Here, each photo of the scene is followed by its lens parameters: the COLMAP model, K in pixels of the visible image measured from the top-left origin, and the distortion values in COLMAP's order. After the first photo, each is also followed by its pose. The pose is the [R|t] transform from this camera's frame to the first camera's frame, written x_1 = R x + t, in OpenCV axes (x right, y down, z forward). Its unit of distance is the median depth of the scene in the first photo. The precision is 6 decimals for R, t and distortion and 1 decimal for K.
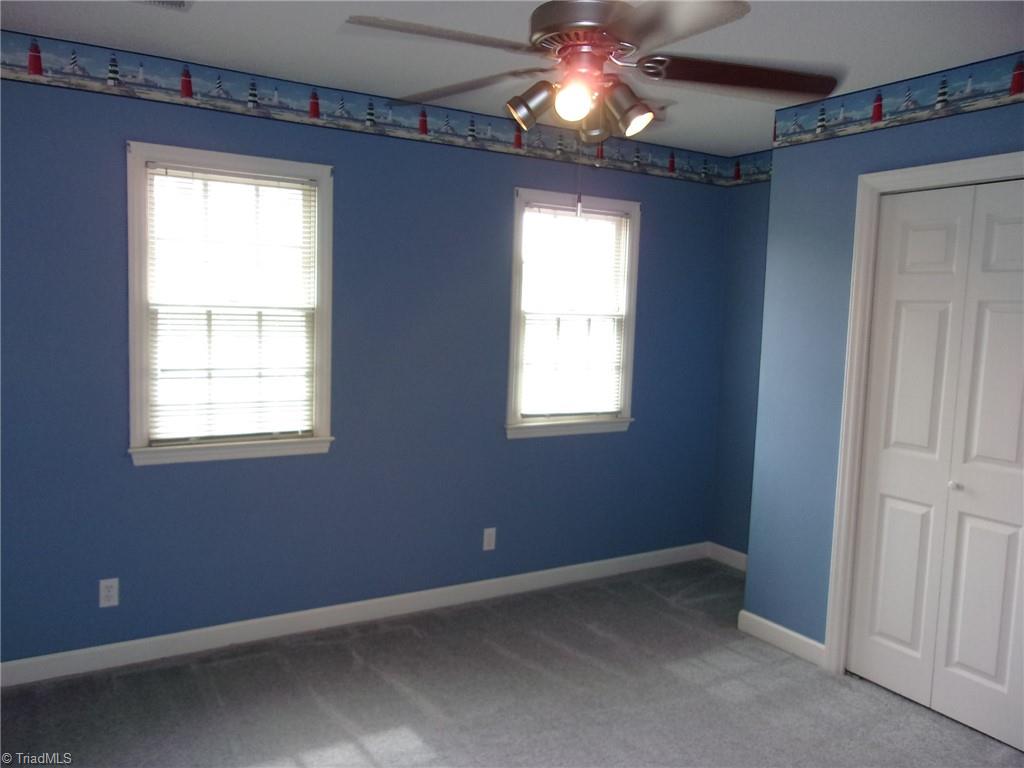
lens RADIAL K [[810.8, 0, 517.5], [0, 810.8, 387.4], [0, 0, 1]] dist [-0.012523, 0.041059]
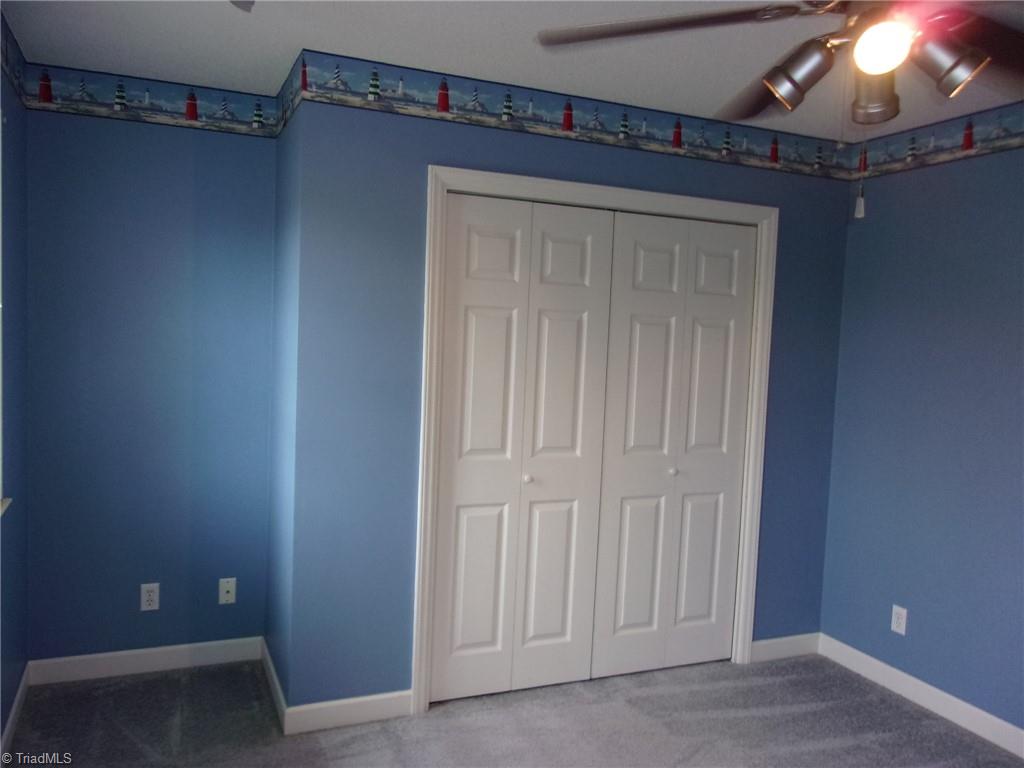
lens RADIAL K [[810.8, 0, 507.4], [0, 810.8, 382.9], [0, 0, 1]] dist [-0.012523, 0.041059]
pose [[0.151715, -0.096817, 0.983671, -0.494950], [0.057748, 0.994360, 0.088962, -0.100360], [-0.986736, 0.043308, 0.156450, 0.814670]]
